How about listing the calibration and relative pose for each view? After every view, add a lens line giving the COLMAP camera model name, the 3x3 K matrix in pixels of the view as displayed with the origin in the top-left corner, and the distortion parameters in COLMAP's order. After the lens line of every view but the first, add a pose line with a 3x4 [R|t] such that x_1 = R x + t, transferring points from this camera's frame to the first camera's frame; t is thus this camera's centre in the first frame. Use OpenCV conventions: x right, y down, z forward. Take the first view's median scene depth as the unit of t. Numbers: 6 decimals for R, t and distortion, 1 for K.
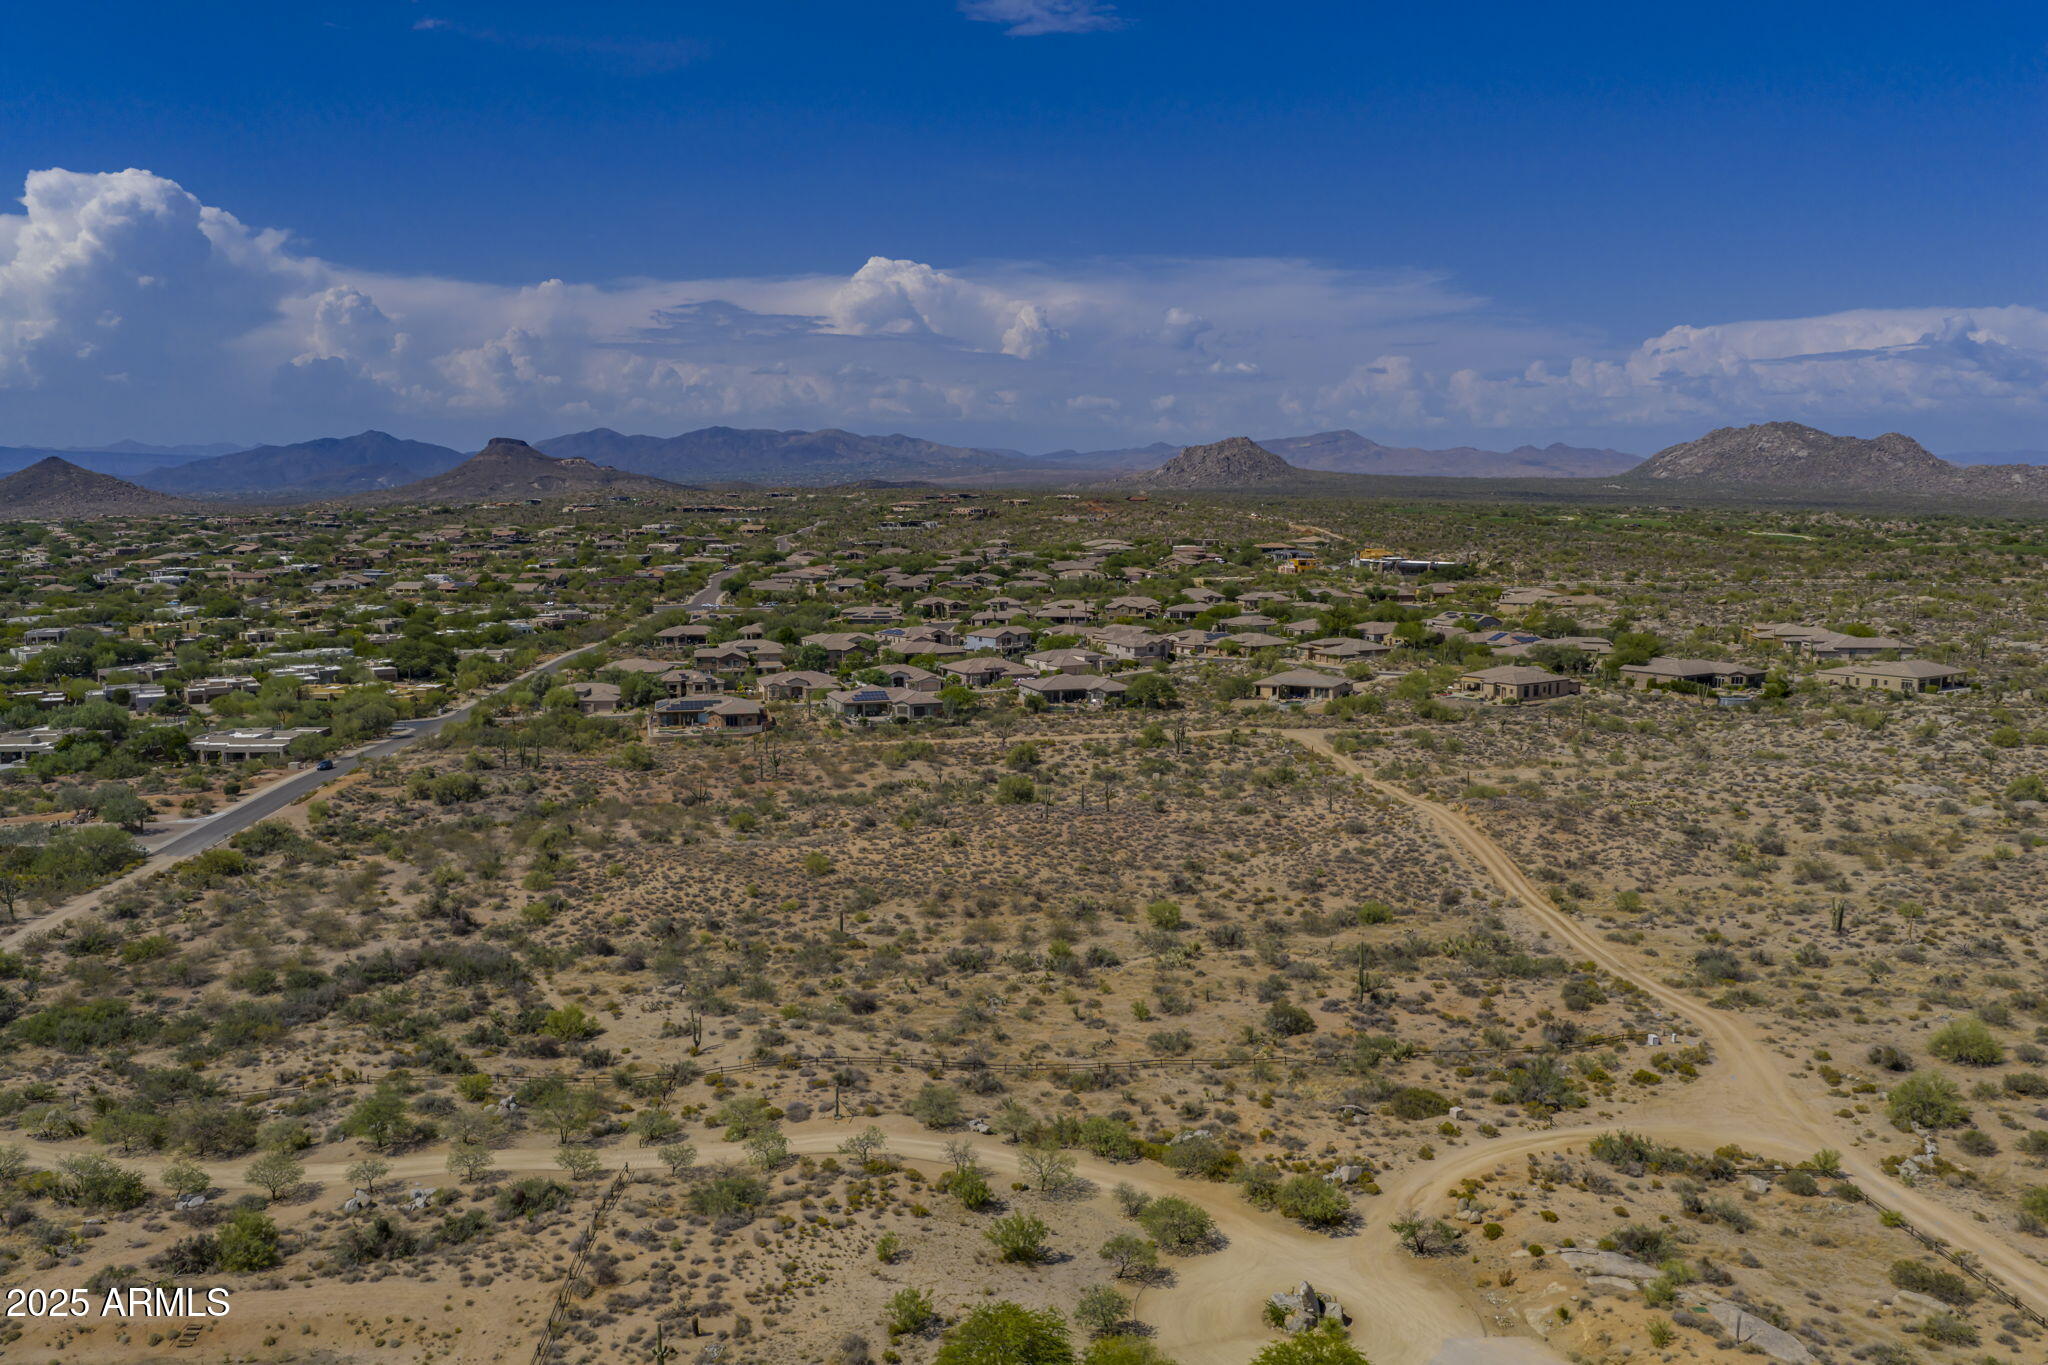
lens RADIAL K [[1698.4, 0, 1027.2], [0, 1698.4, 676.4], [0, 0, 1]] dist [0.018465, -0.021785]
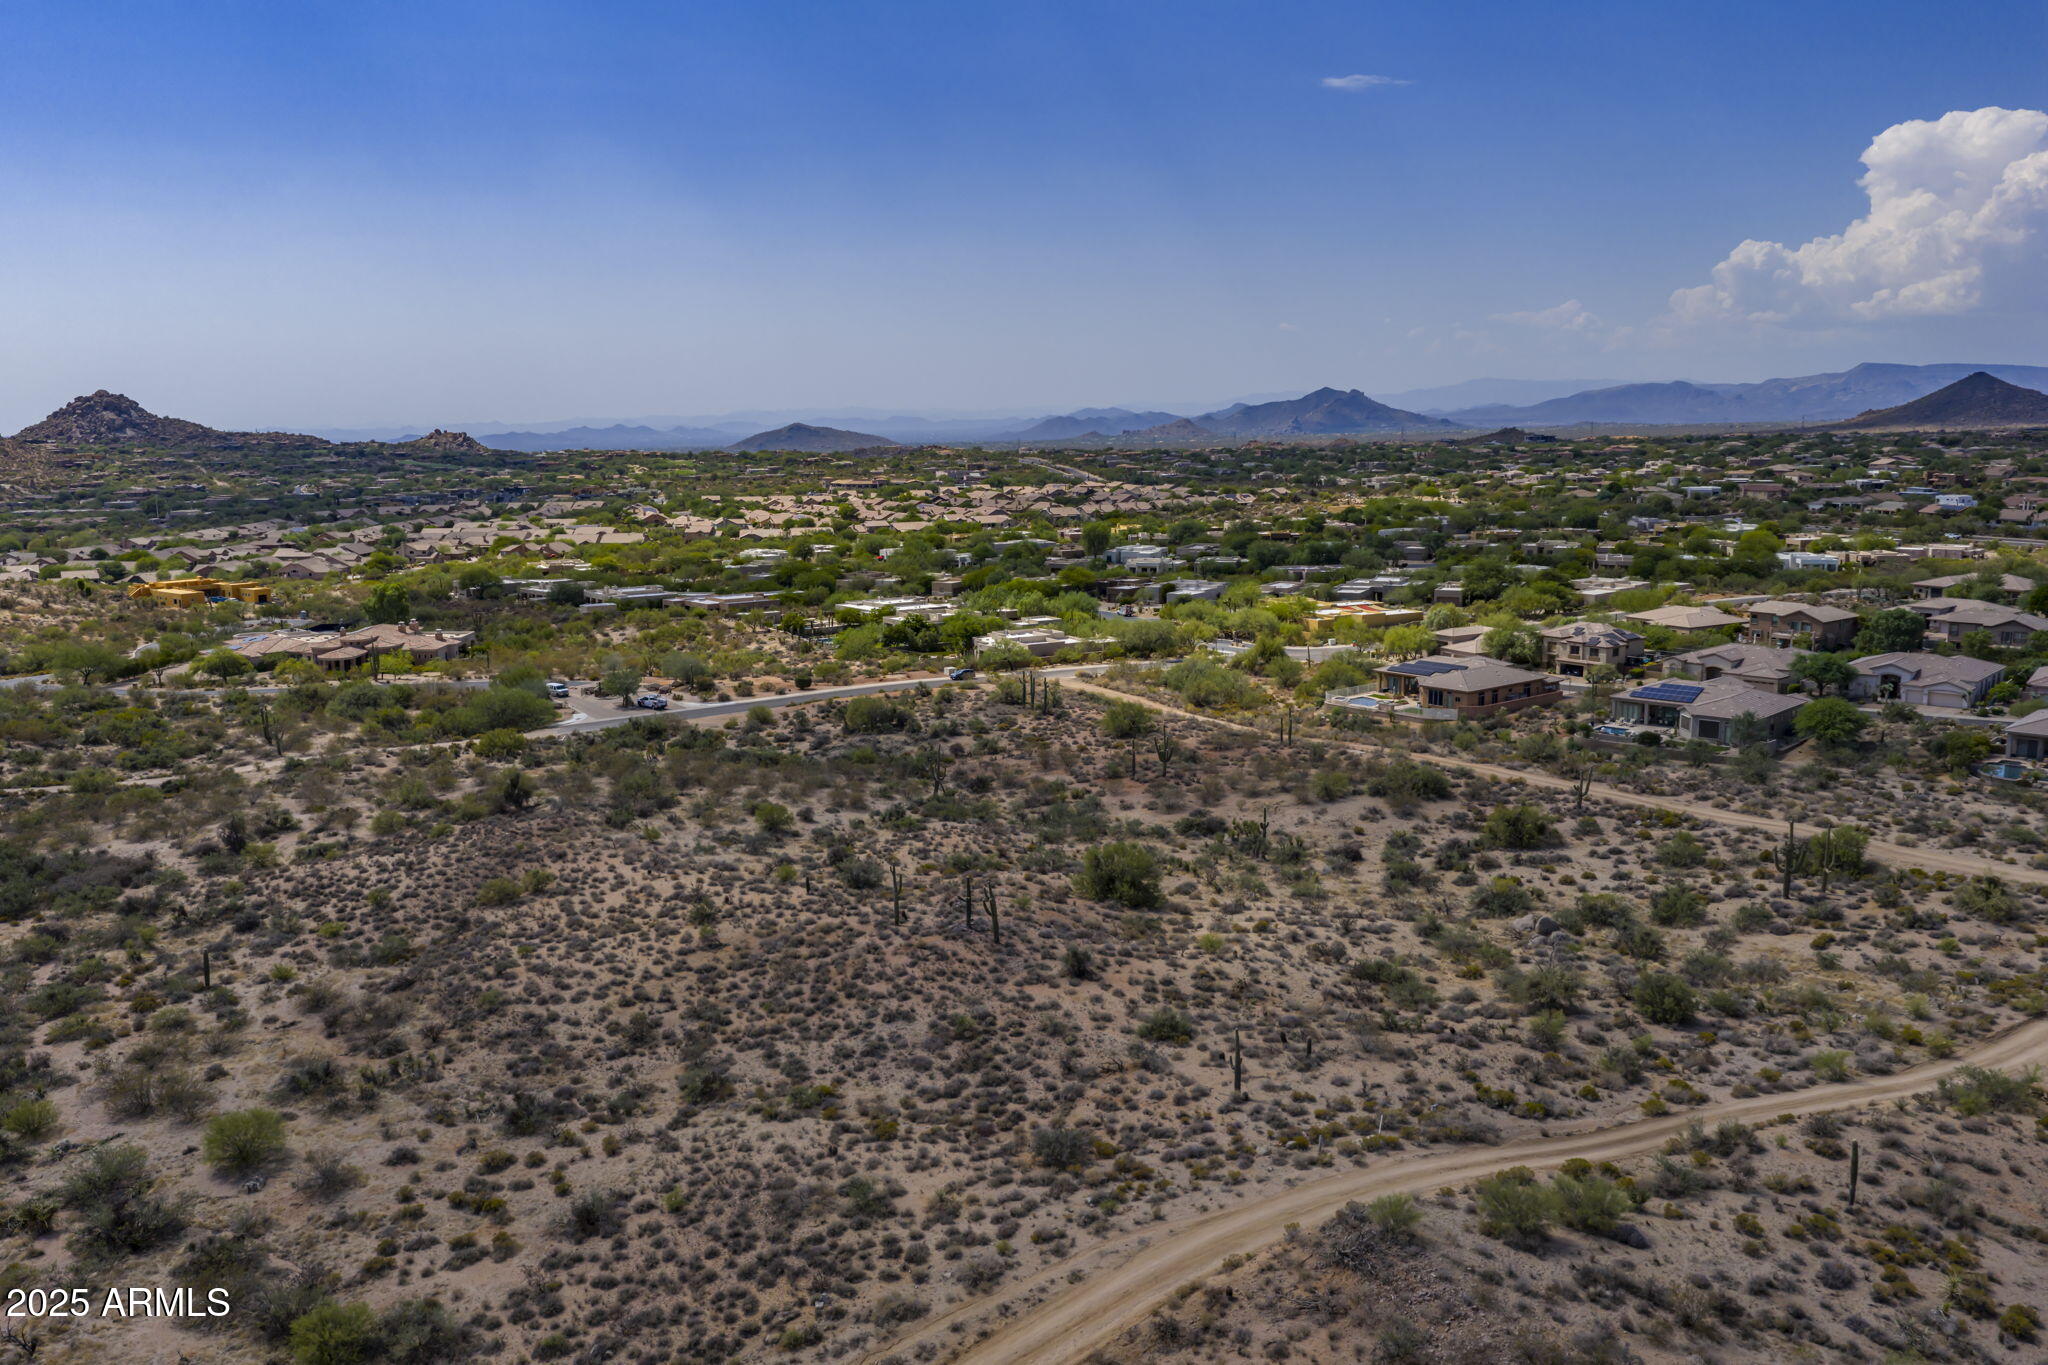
lens RADIAL K [[1698.4, 0, 1027.2], [0, 1698.4, 683.2], [0, 0, 1]] dist [0.018465, -0.021785]
pose [[0.478877, 0.135396, -0.867378, 0.330580], [-0.091874, 0.990339, 0.103867, -0.034381], [0.873061, 0.029950, 0.486690, 0.526431]]
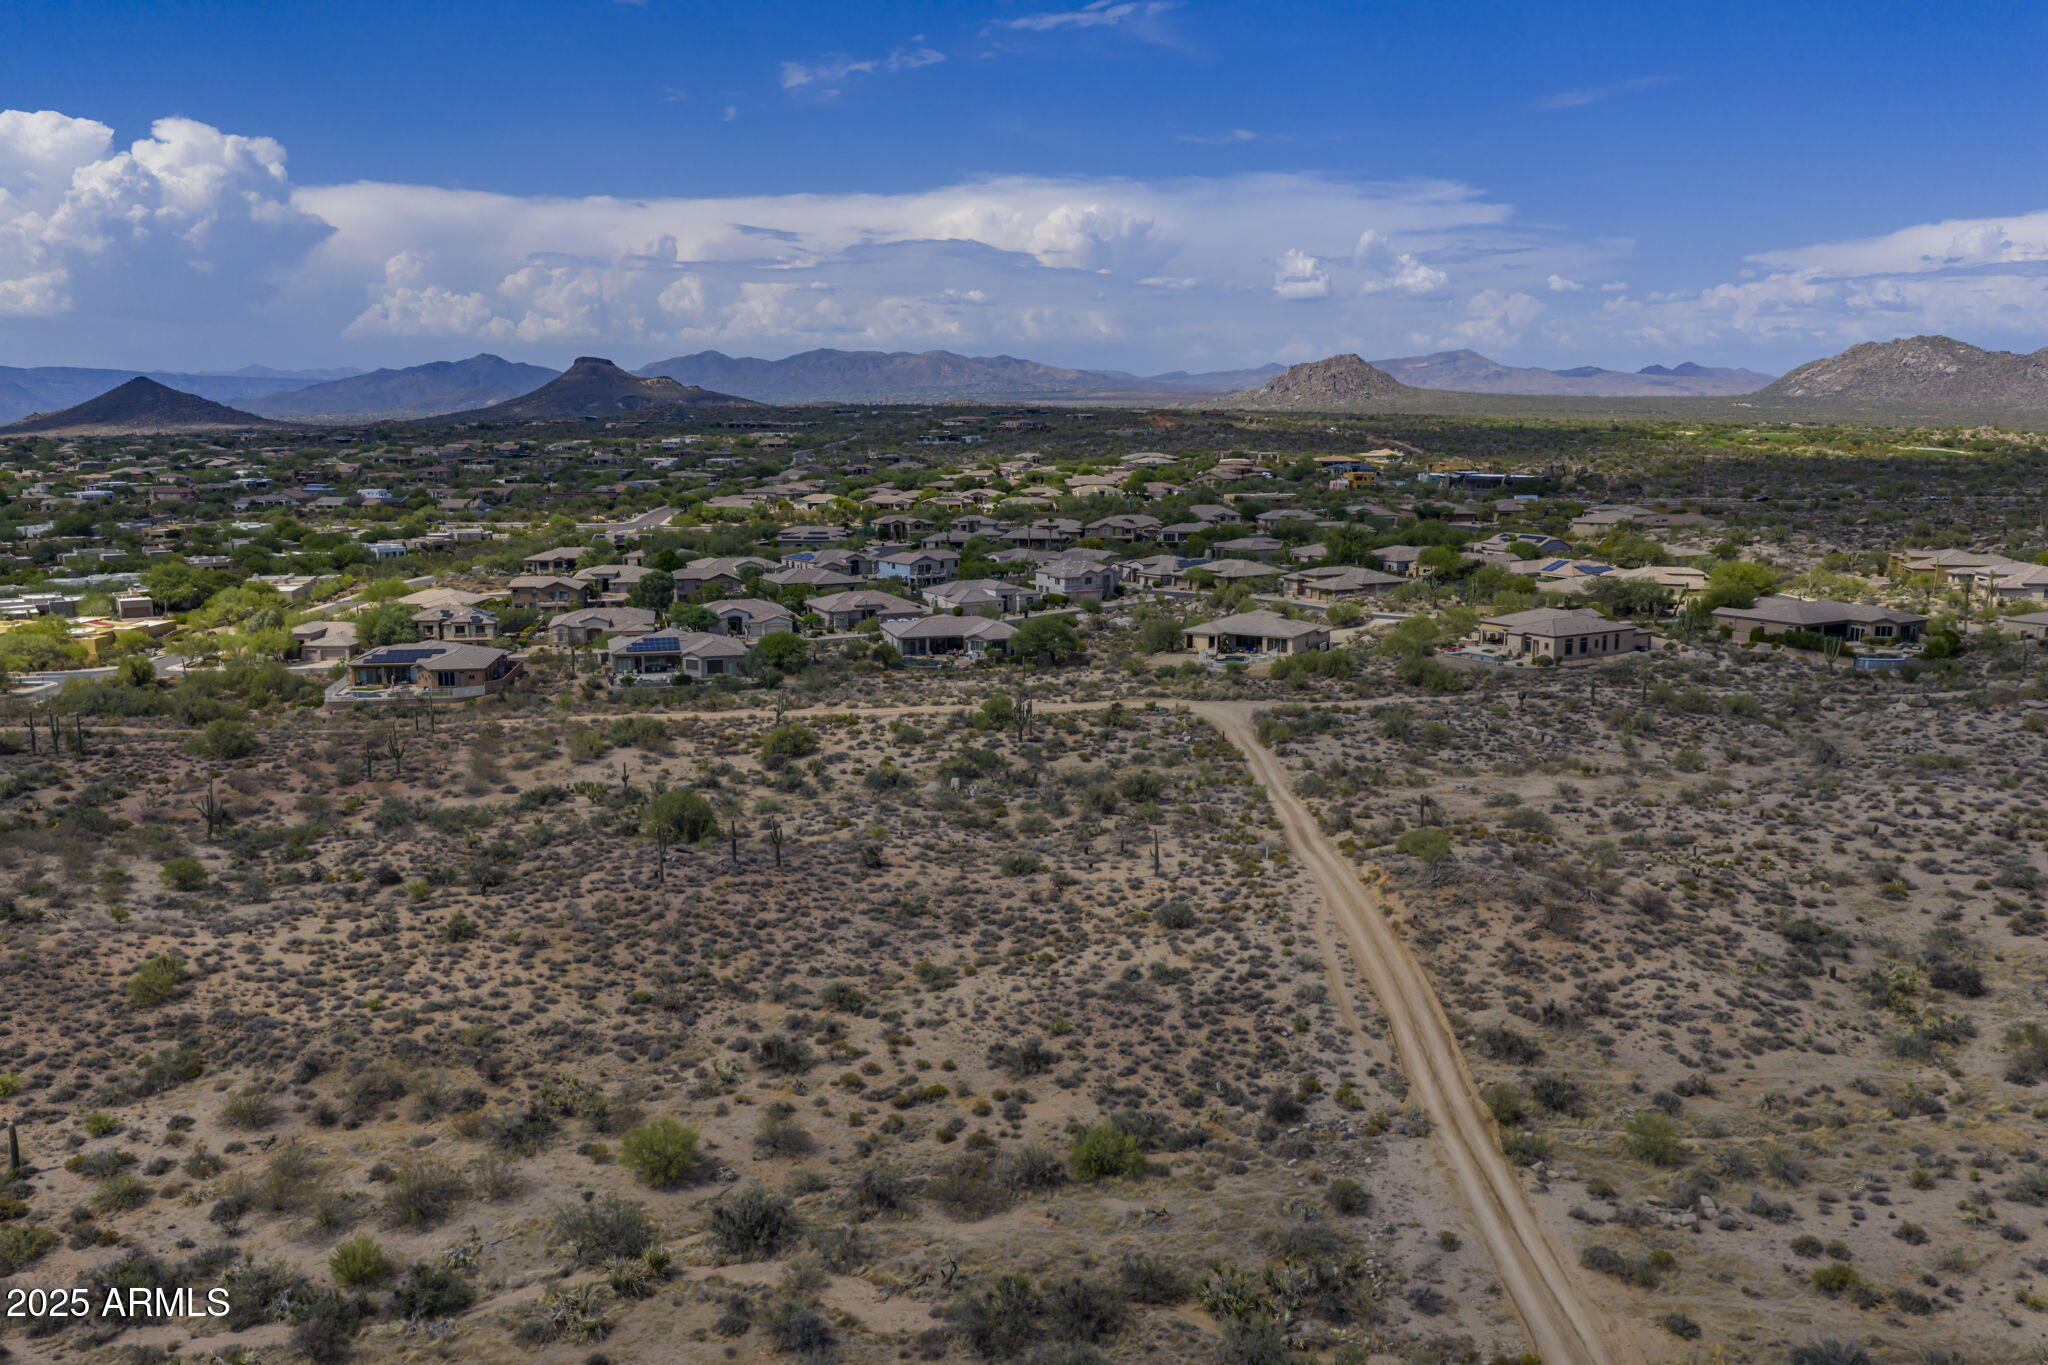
lens RADIAL K [[1698.4, 0, 1034.2], [0, 1698.4, 674.7], [0, 0, 1]] dist [0.018465, -0.021785]
pose [[0.998083, 0.008441, -0.061318, 0.118138], [-0.005779, 0.999038, 0.043468, -0.008376], [0.061626, -0.043031, 0.997171, 0.295082]]
